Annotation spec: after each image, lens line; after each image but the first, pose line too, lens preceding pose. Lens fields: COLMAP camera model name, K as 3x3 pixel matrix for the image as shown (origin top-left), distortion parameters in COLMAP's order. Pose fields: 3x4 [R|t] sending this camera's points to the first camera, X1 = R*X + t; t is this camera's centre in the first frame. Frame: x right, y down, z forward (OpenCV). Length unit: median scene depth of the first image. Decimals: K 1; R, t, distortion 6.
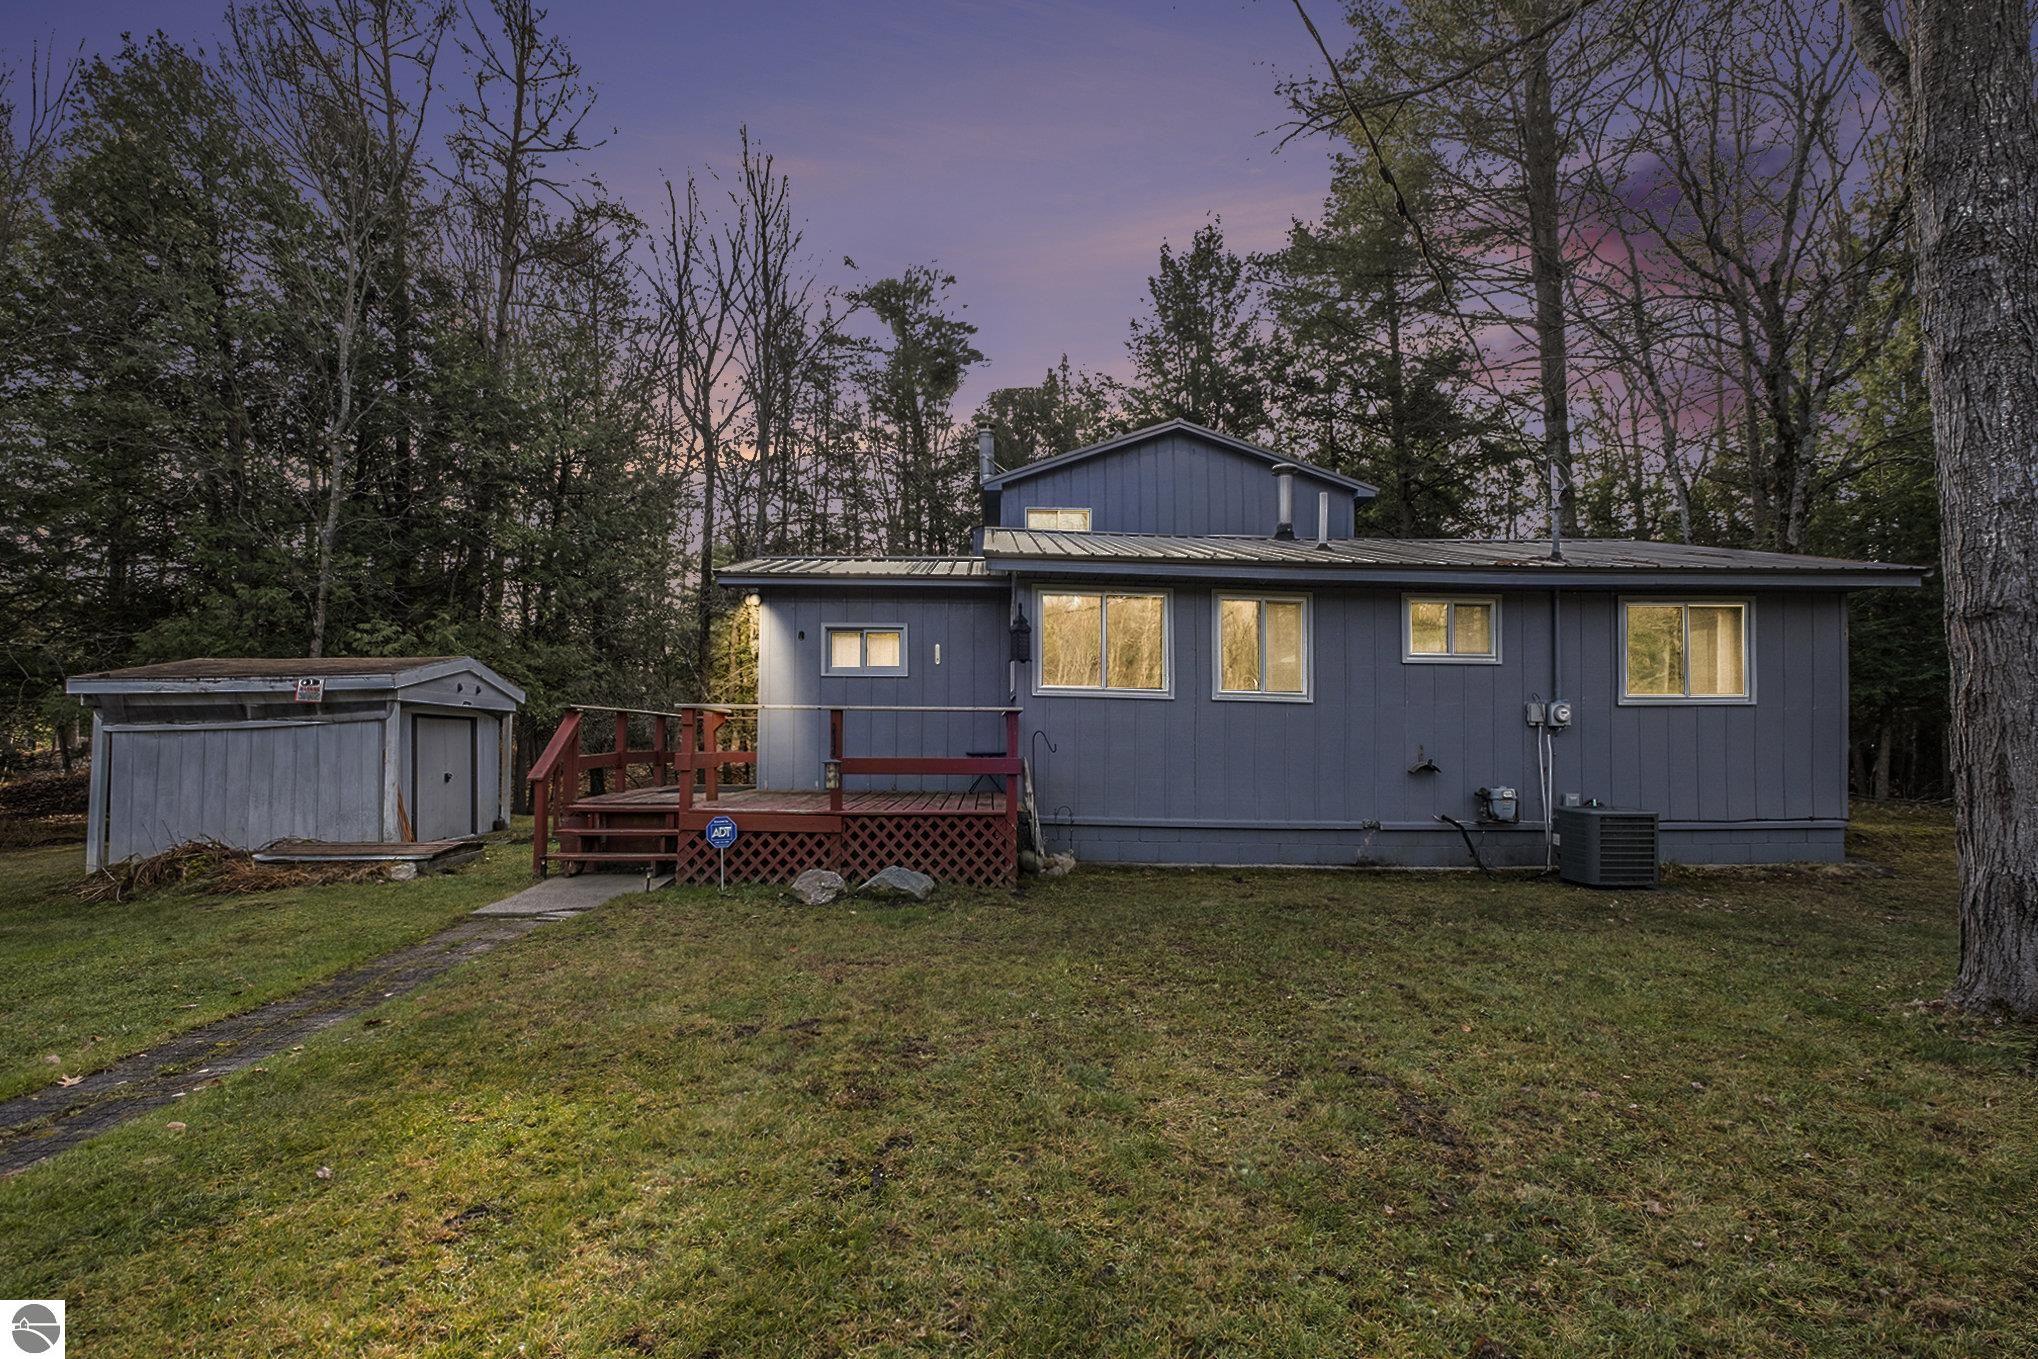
lens RADIAL K [[902.7, 0, 1020.0], [0, 902.7, 695.5], [0, 0, 1]] dist [0.017833, 0.000766]
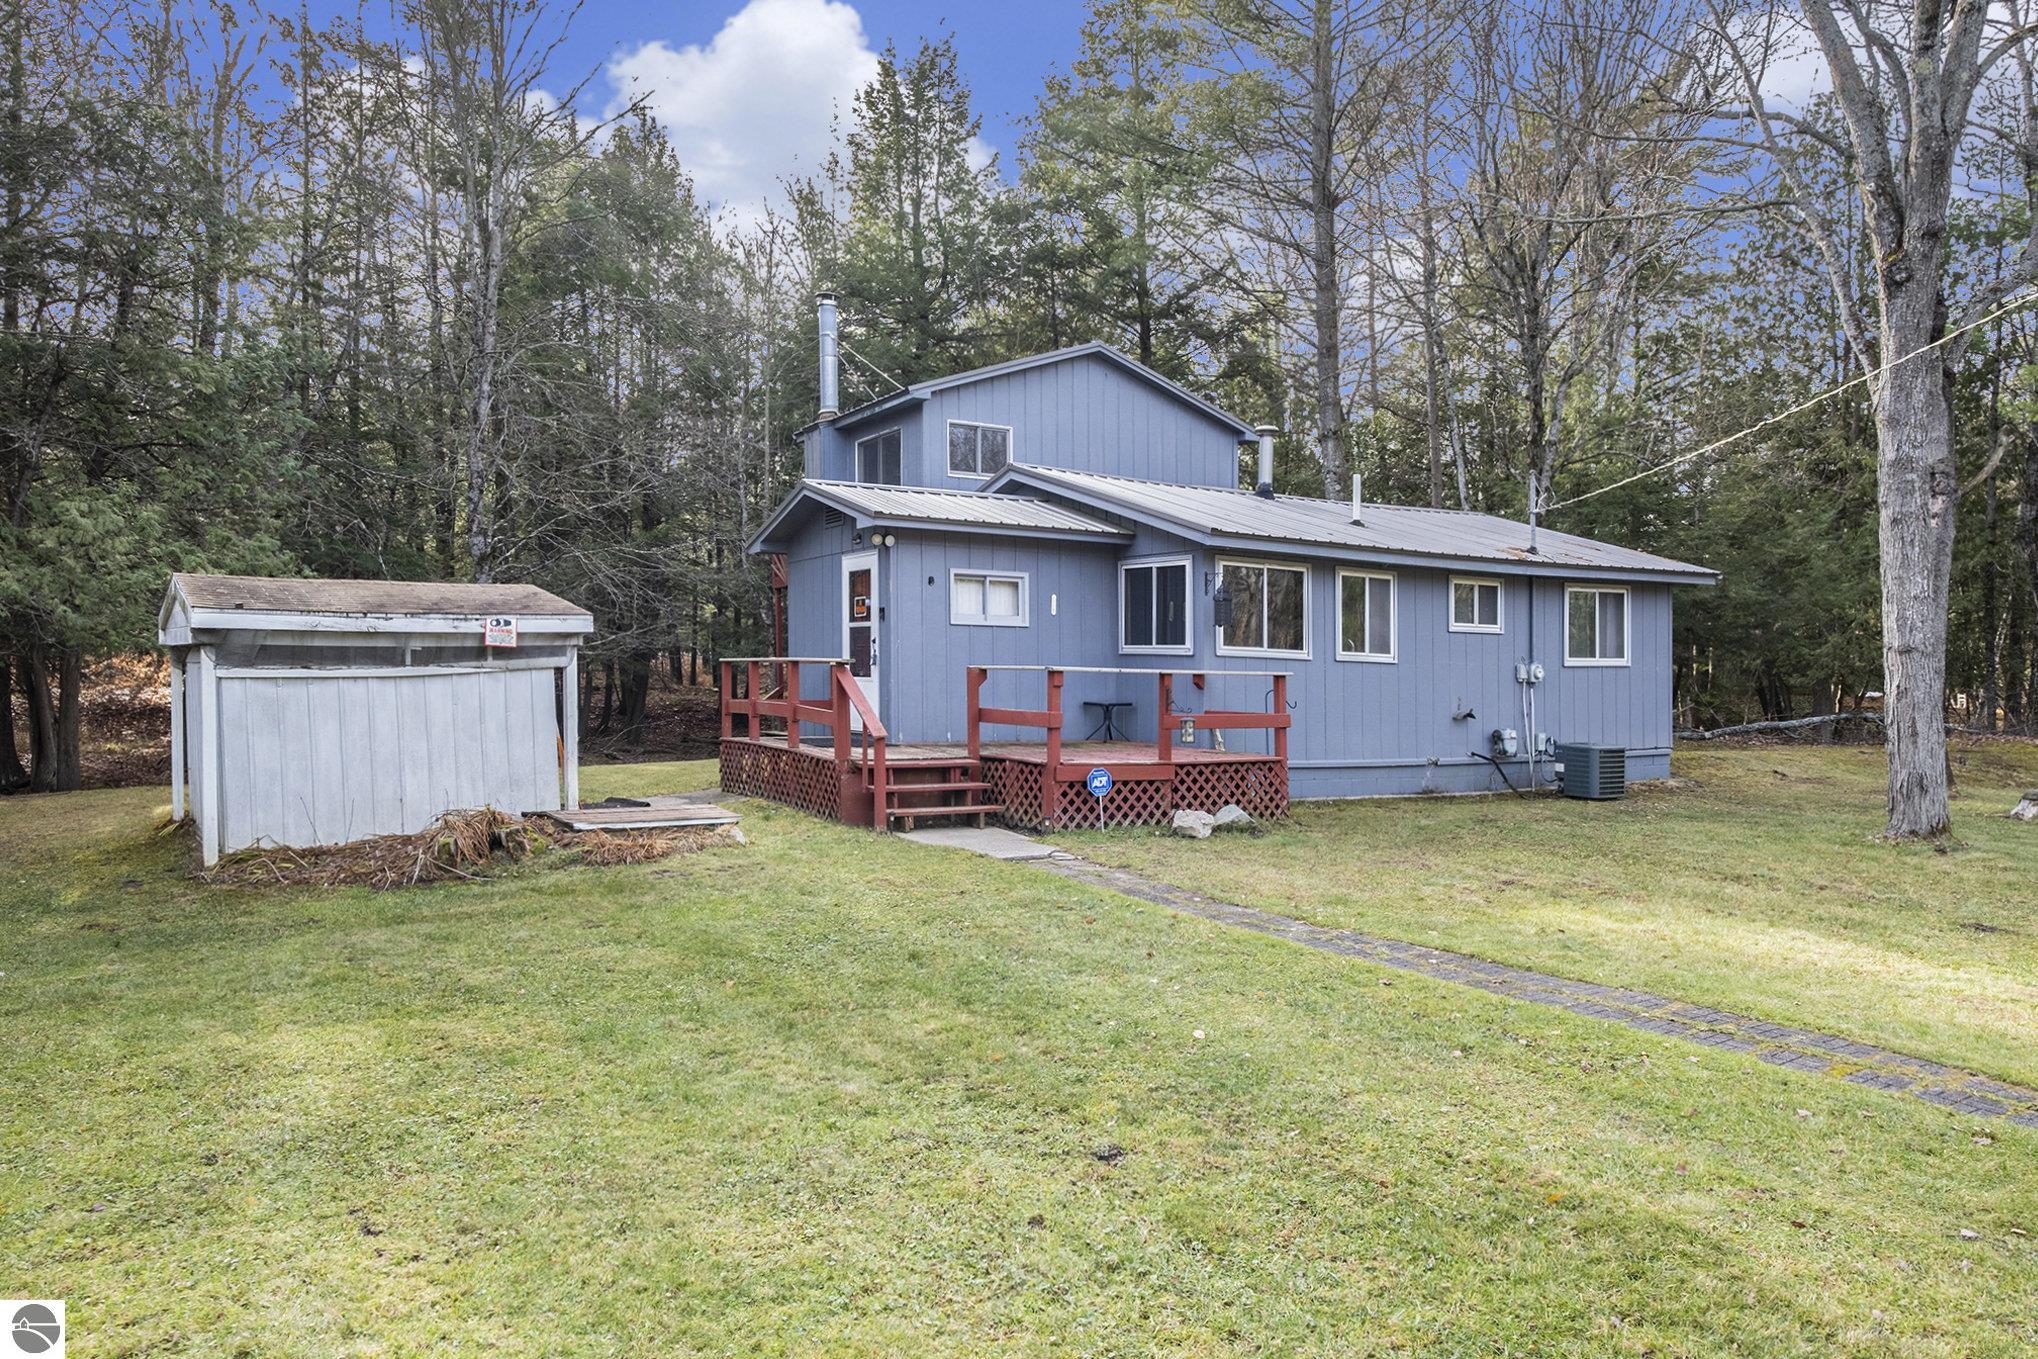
lens RADIAL K [[1251.7, 0, 1017.7], [0, 1251.7, 667.1], [0, 0, 1]] dist [-0.007435, 0.000043]
pose [[0.879466, 0.009903, 0.475859, -1.058501], [-0.038938, 0.997929, 0.051195, -0.059350], [-0.474366, -0.063553, 0.878031, -0.269944]]
